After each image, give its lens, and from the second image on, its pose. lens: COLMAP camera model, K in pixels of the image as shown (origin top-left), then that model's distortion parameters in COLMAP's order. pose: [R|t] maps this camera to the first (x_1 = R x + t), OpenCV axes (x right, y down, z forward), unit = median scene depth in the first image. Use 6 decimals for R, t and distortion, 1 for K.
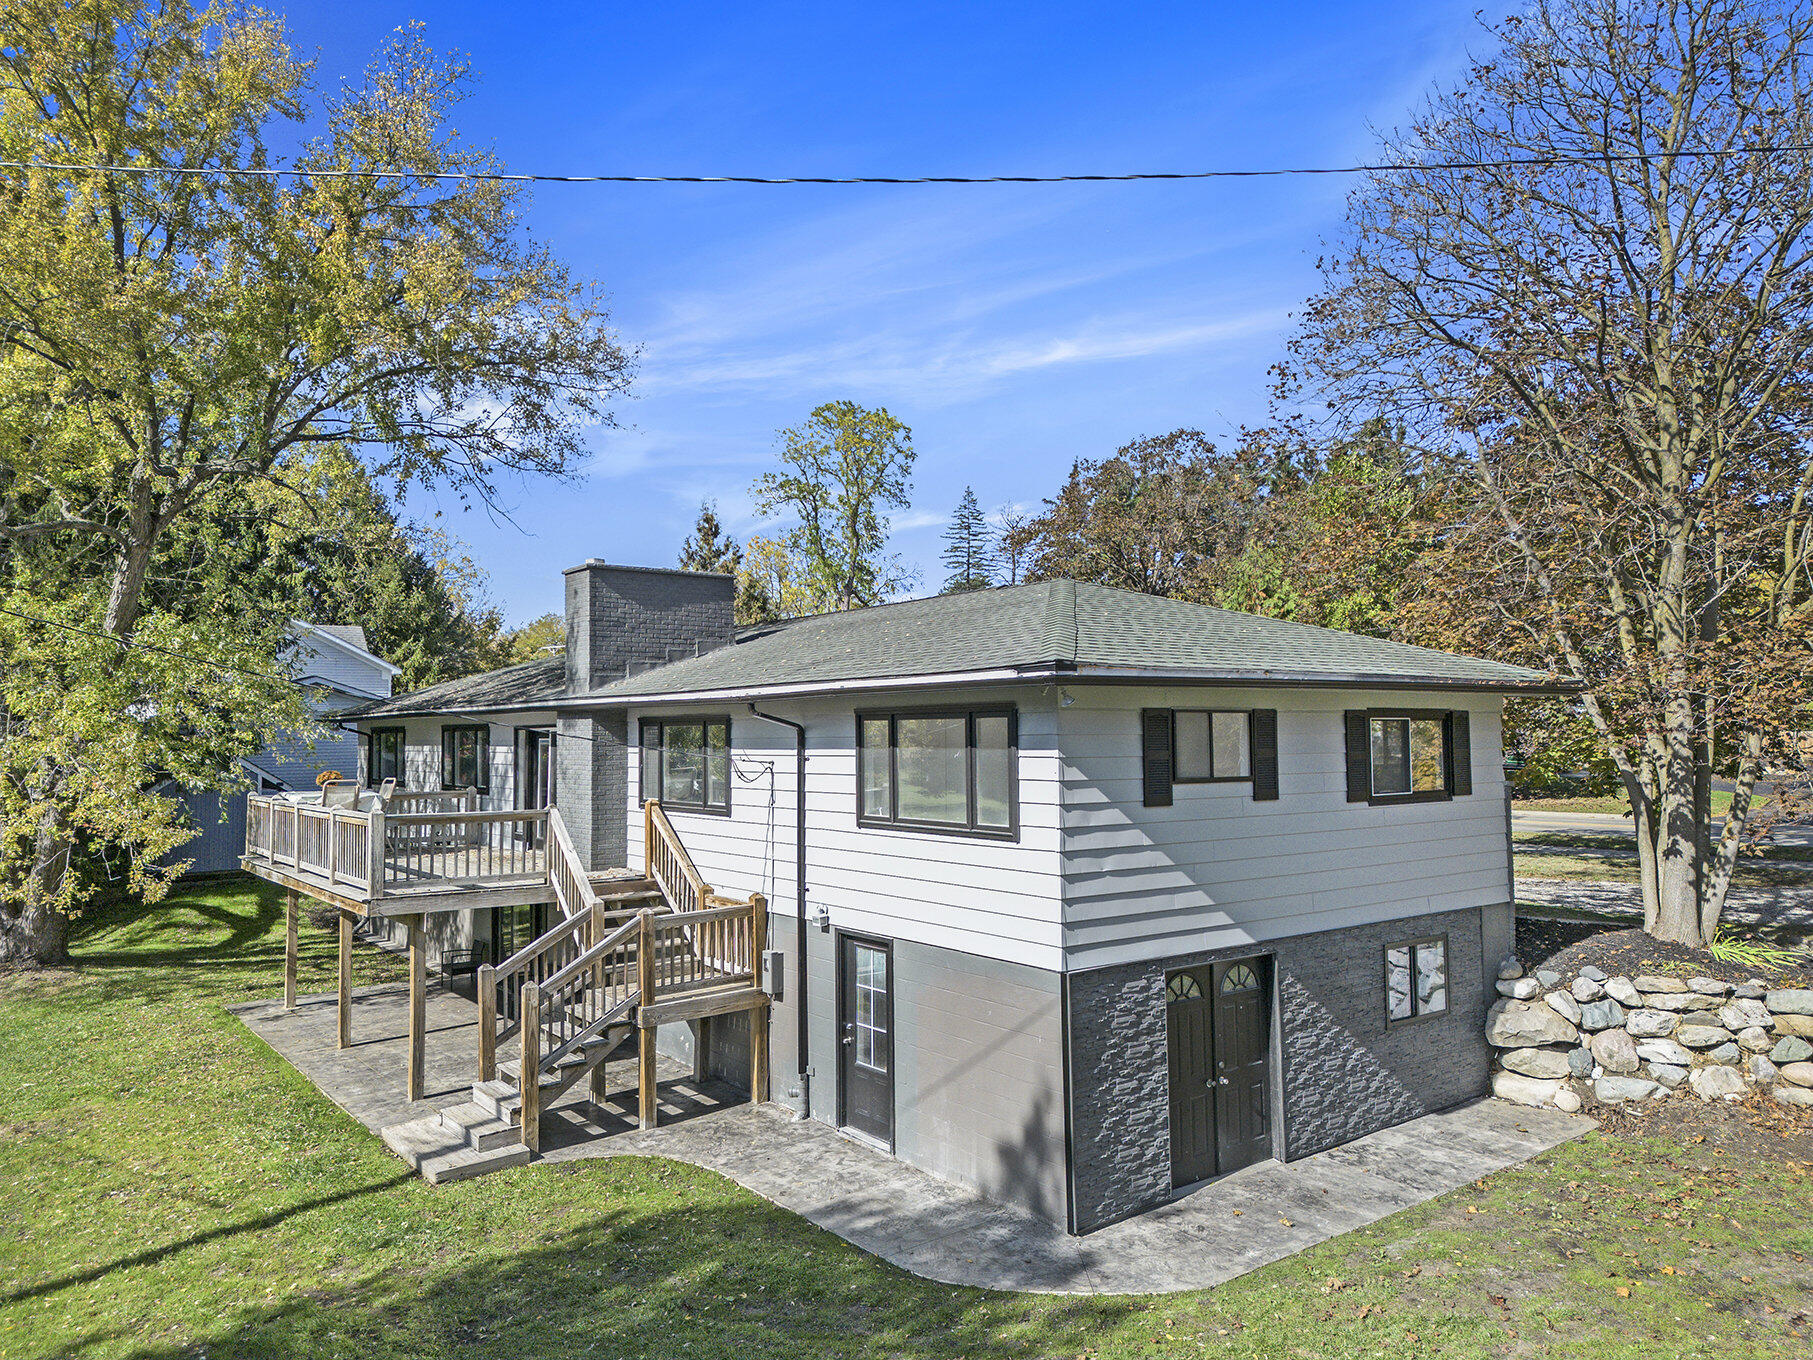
lens RADIAL K [[1273.3, 0, 915.8], [0, 1273.3, 677.1], [0, 0, 1]] dist [0.083893, -0.087199]
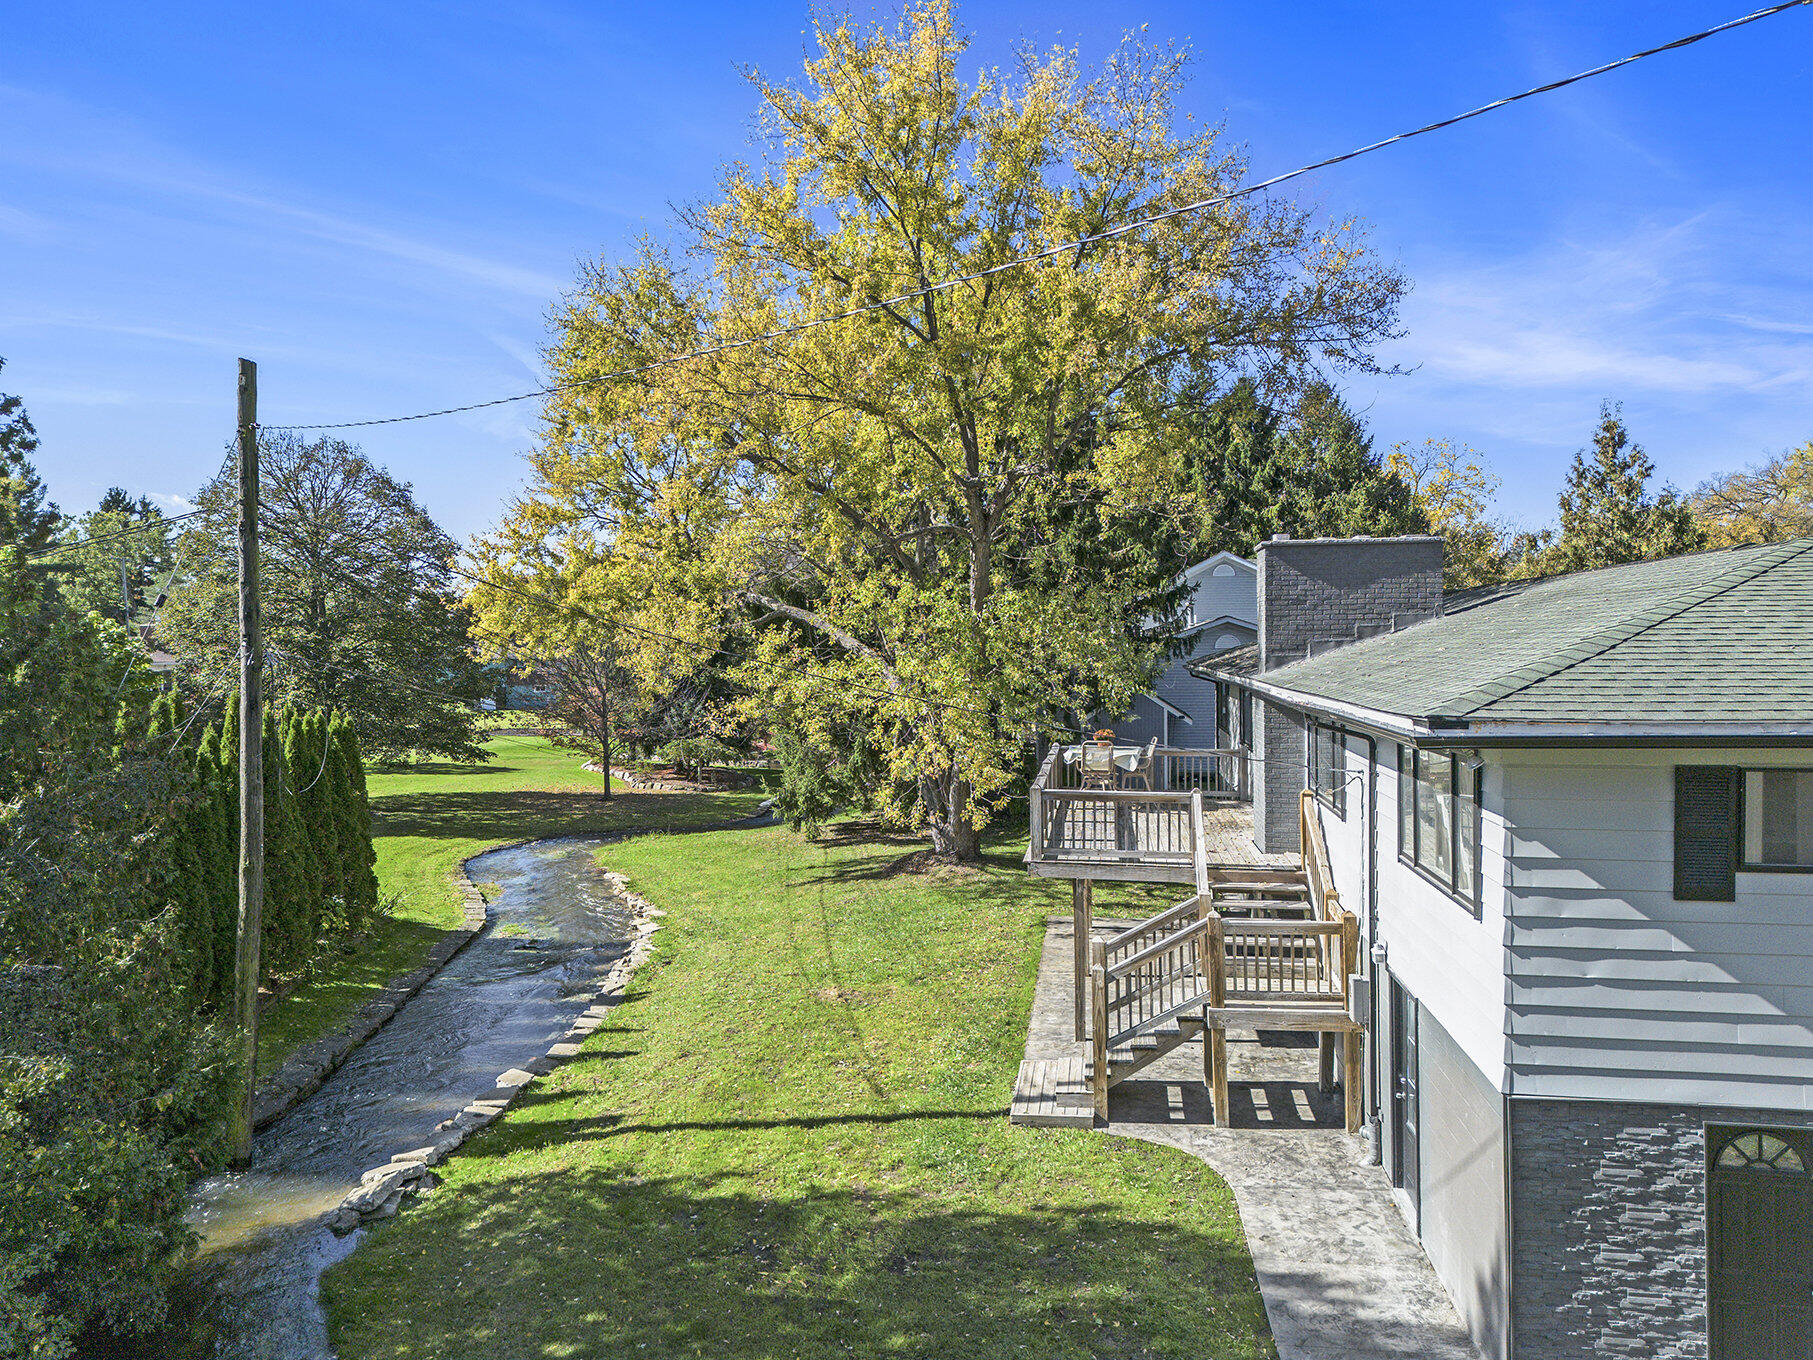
lens RADIAL K [[1273.3, 0, 915.8], [0, 1273.3, 677.1], [0, 0, 1]] dist [0.083893, -0.087199]
pose [[0.695036, 0.021524, -0.718653, 0.361989], [0.036071, 0.997249, 0.064753, -0.079428], [0.718070, -0.070928, 0.692347, 0.159700]]
